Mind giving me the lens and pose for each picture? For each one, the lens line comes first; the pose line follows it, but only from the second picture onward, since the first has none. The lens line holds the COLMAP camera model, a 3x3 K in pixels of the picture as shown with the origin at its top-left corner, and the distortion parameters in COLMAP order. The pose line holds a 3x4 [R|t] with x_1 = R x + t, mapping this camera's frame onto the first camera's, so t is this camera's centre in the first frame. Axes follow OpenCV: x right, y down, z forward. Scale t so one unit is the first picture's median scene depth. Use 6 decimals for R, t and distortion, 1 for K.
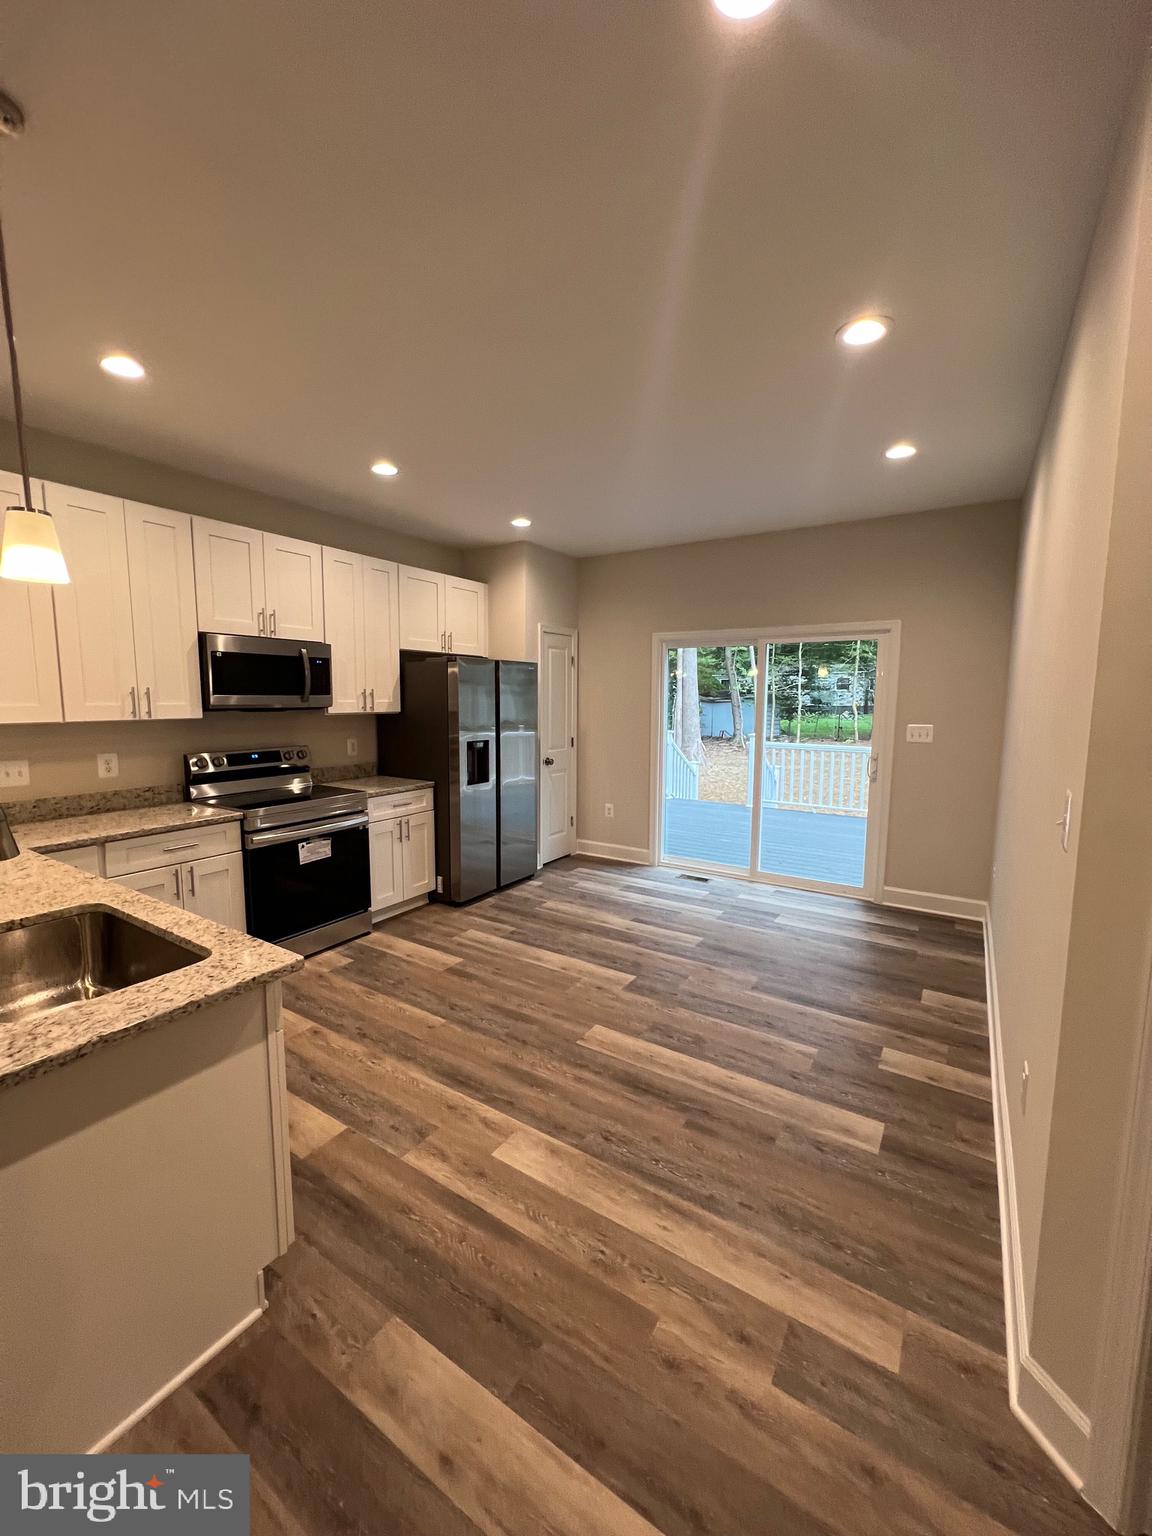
lens RADIAL K [[613.9, 0, 575.7], [0, 613.9, 770.6], [0, 0, 1]] dist [-0.001978, 0.000492]
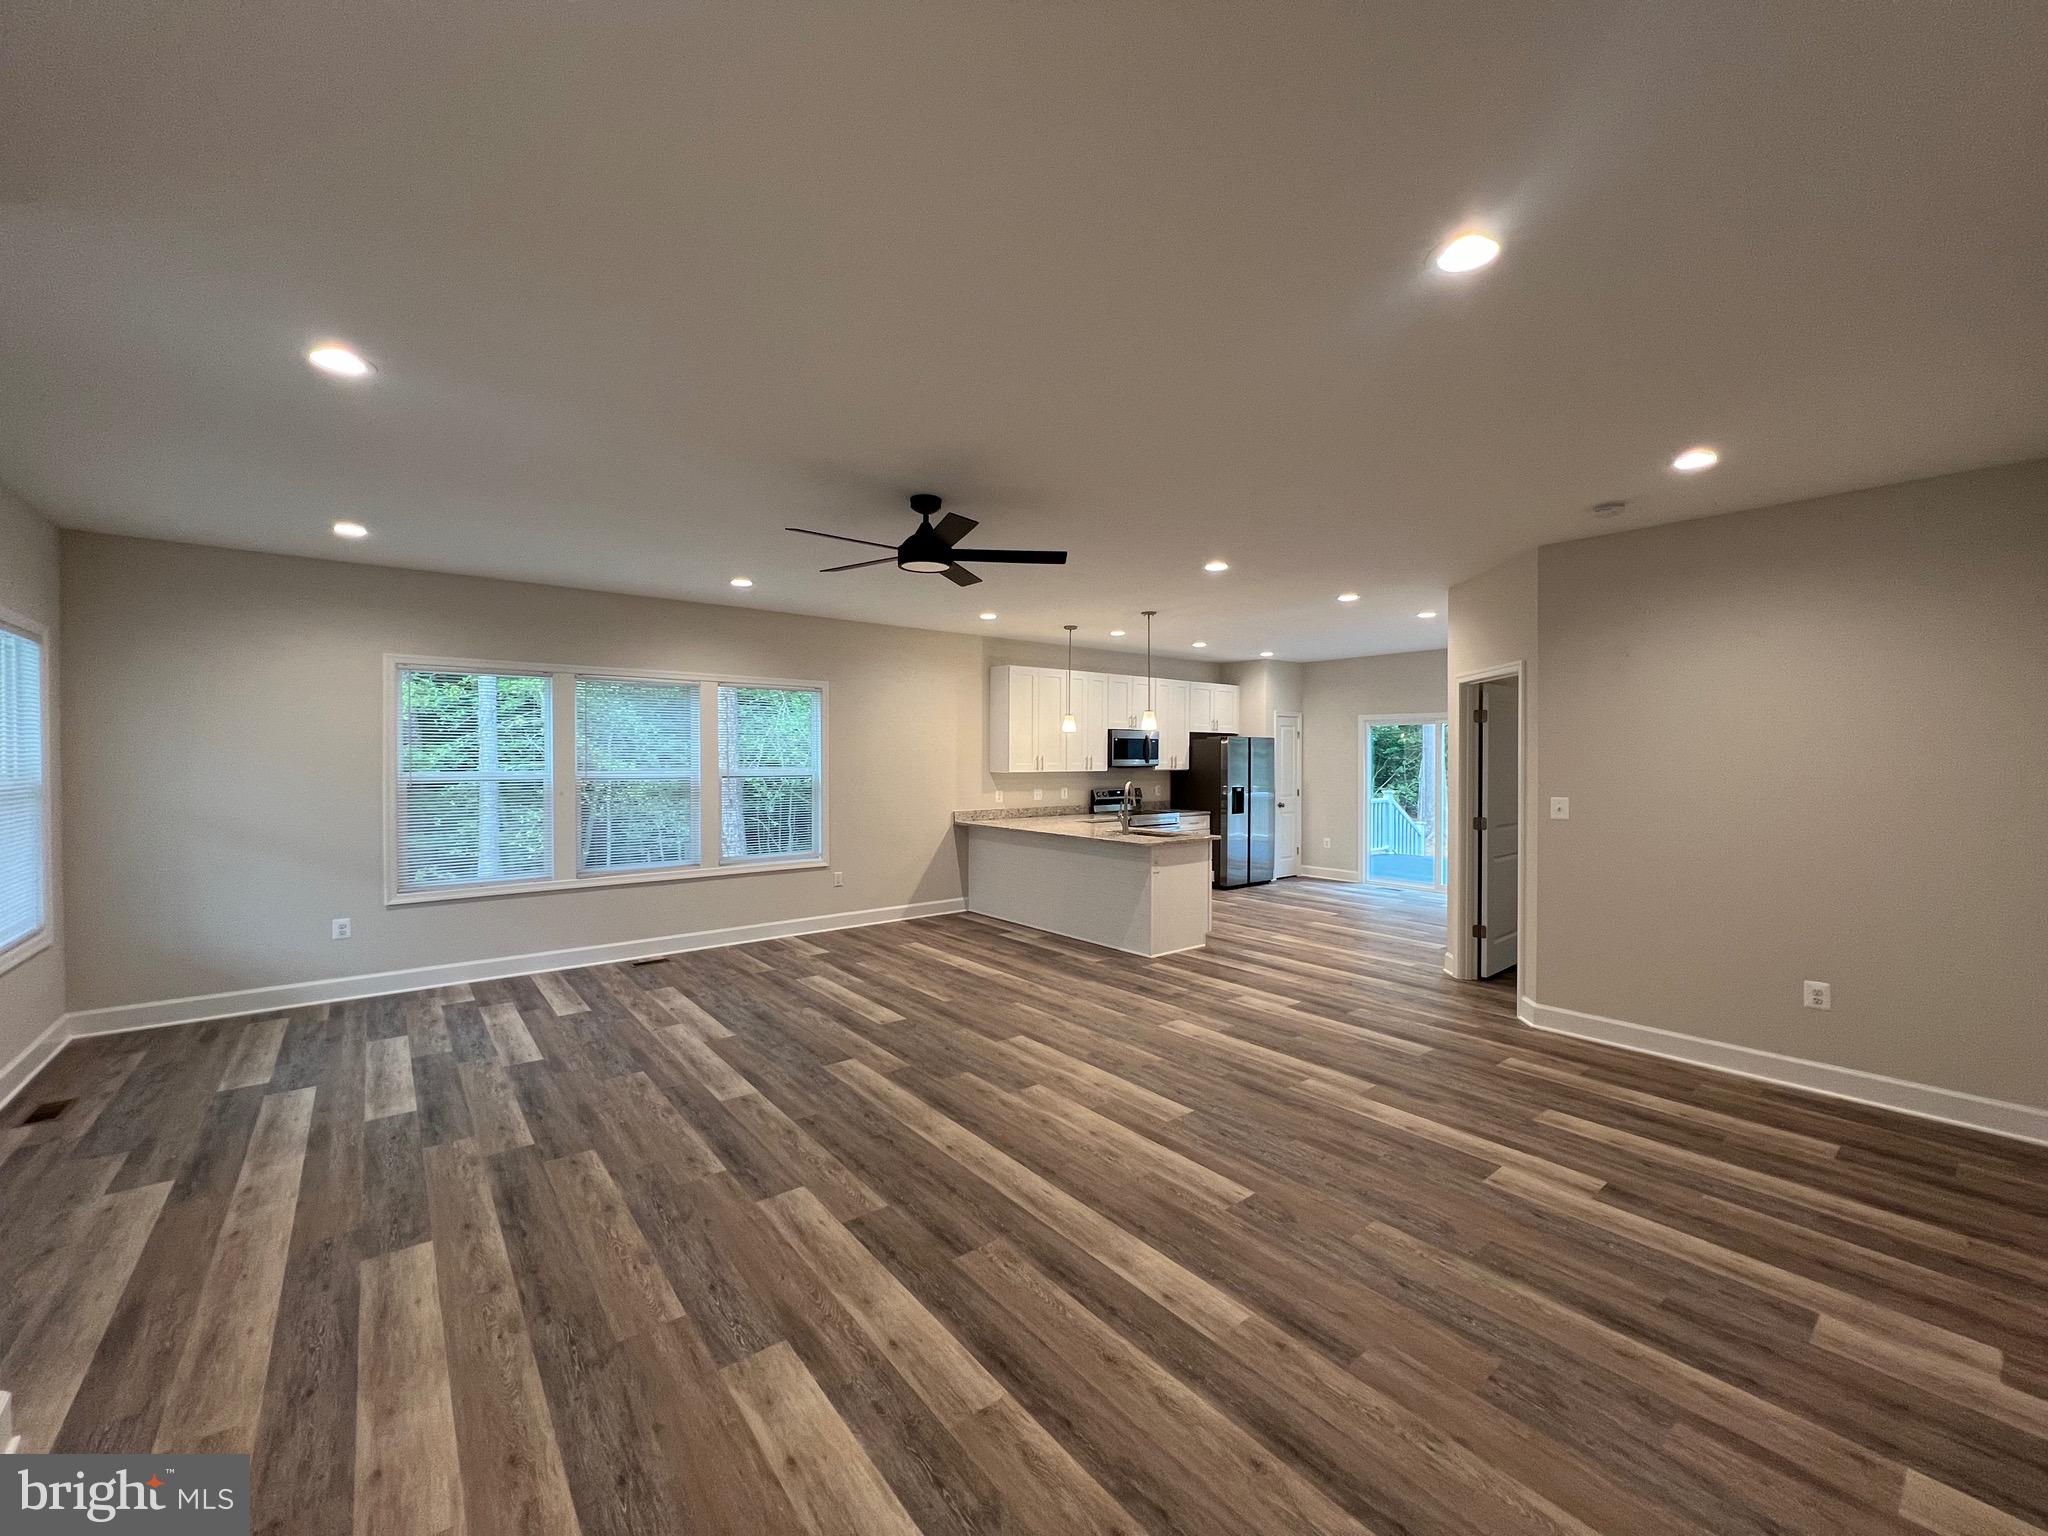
lens RADIAL K [[818.5, 0, 1022.6], [0, 818.5, 763.6], [0, 0, 1]] dist [-0.001978, 0.000492]
pose [[0.948359, 0.003645, -0.317178, -0.013206], [-0.038418, 0.993893, -0.103448, 0.131848], [0.314864, 0.110291, 0.942707, -1.203331]]
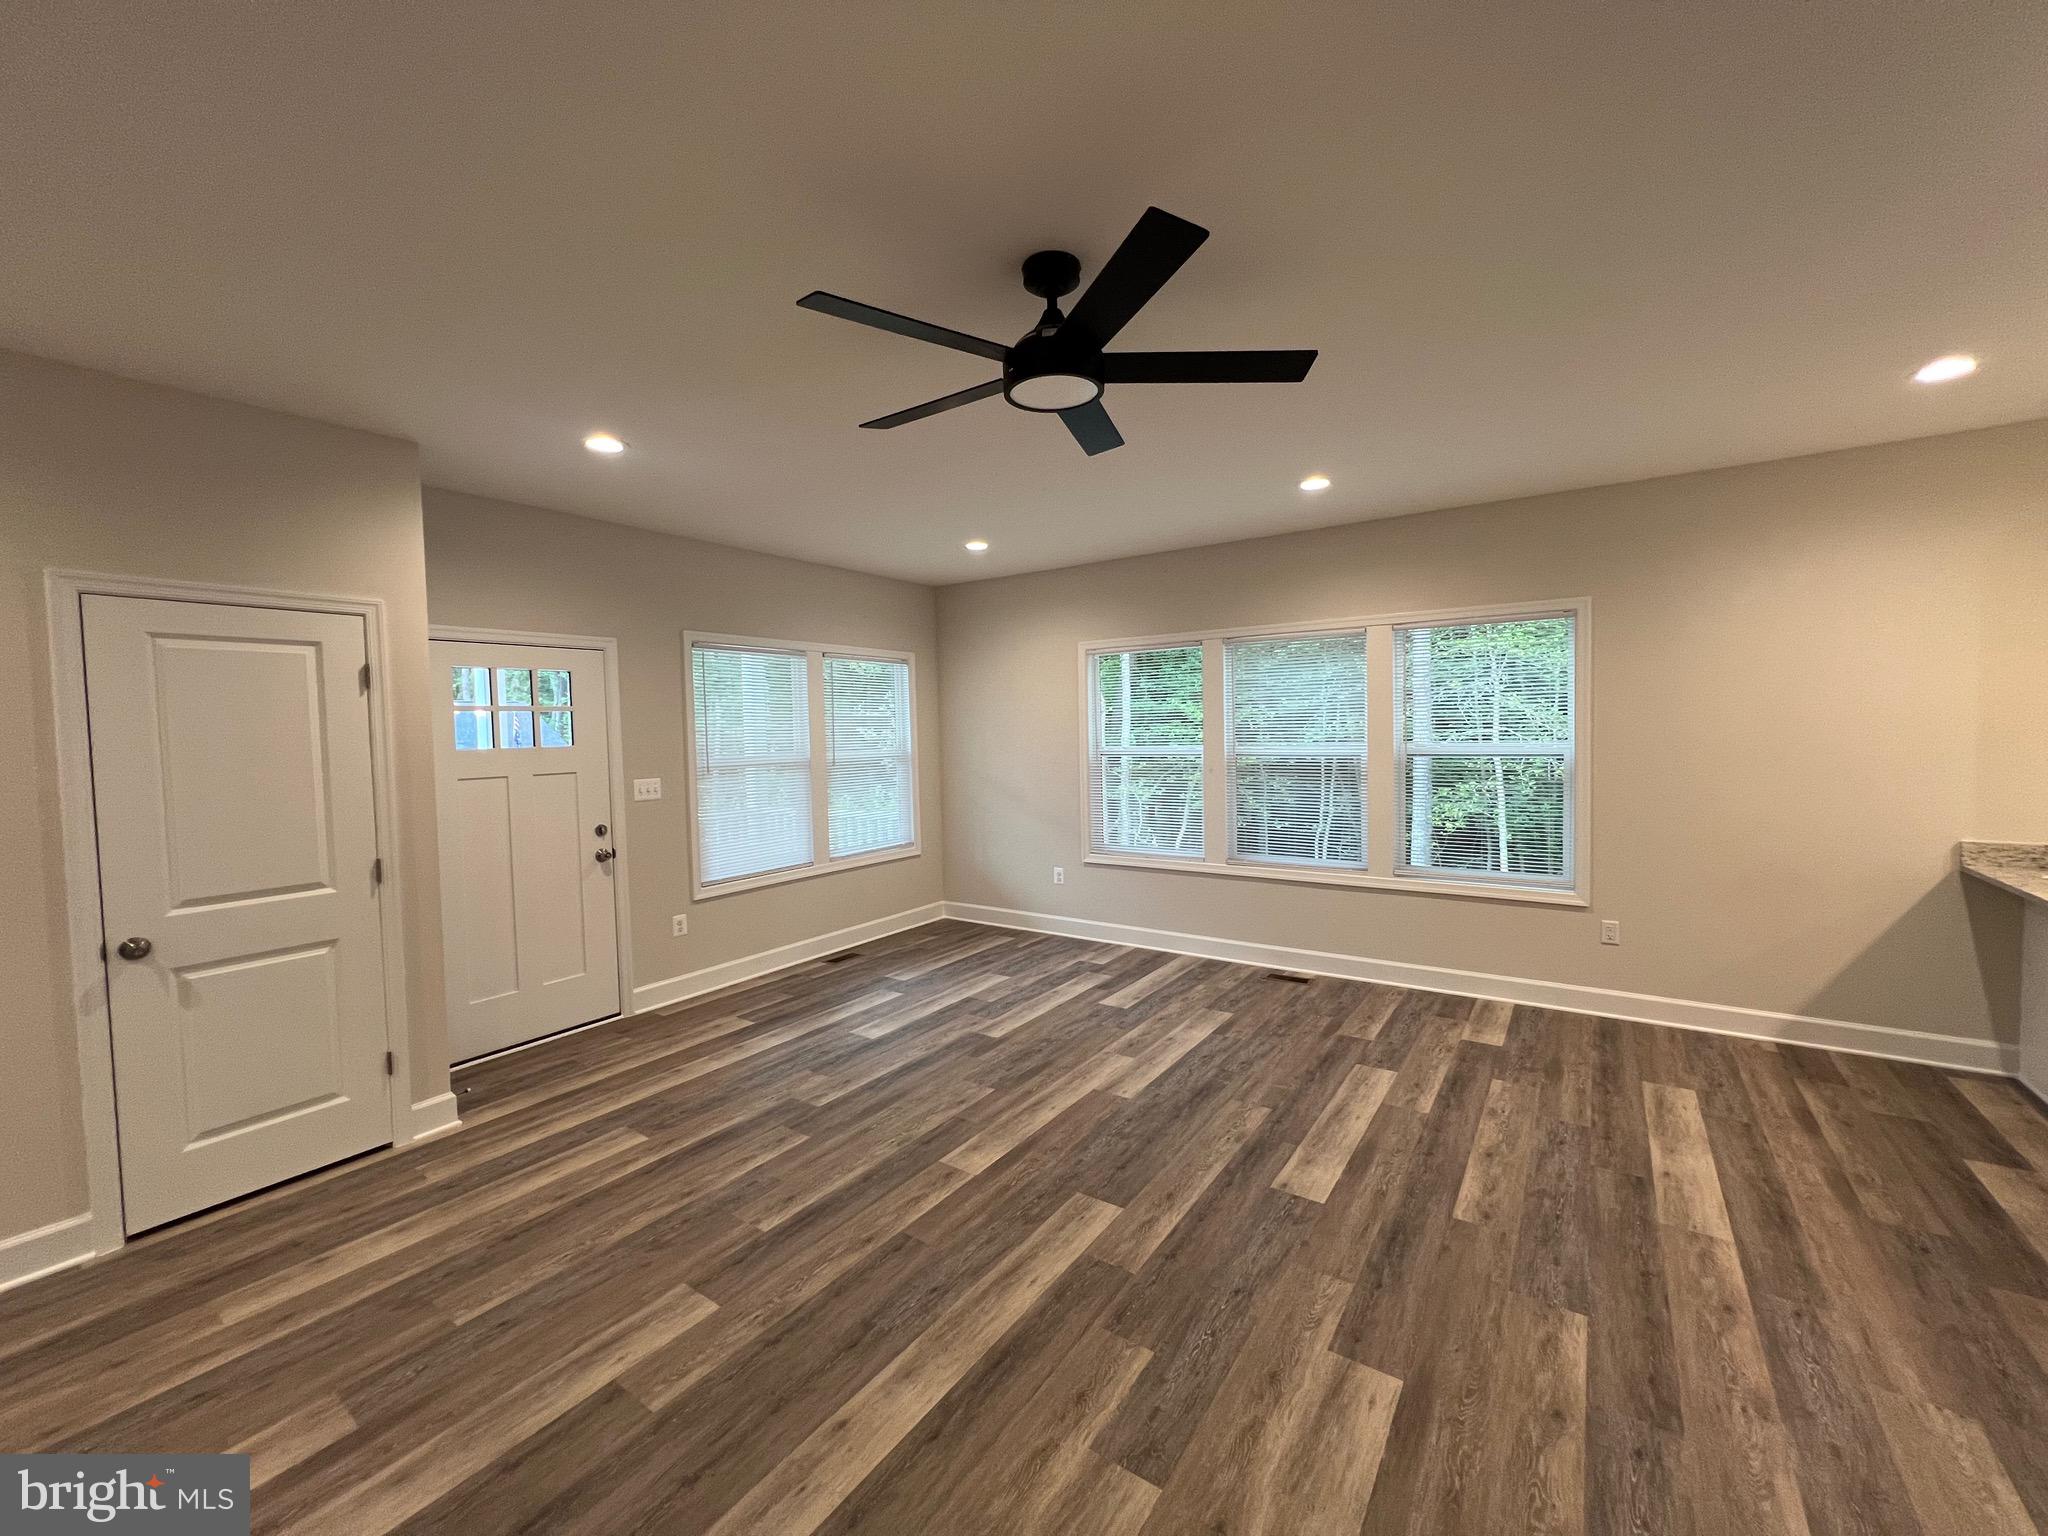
lens RADIAL K [[818.5, 0, 1021.6], [0, 818.5, 764.0], [0, 0, 1]] dist [-0.001978, 0.000492]
pose [[-0.037373, 0.043192, -0.998368, 0.413424], [-0.097181, 0.994173, 0.046648, -0.257013], [0.994565, 0.098766, -0.032958, 1.829156]]
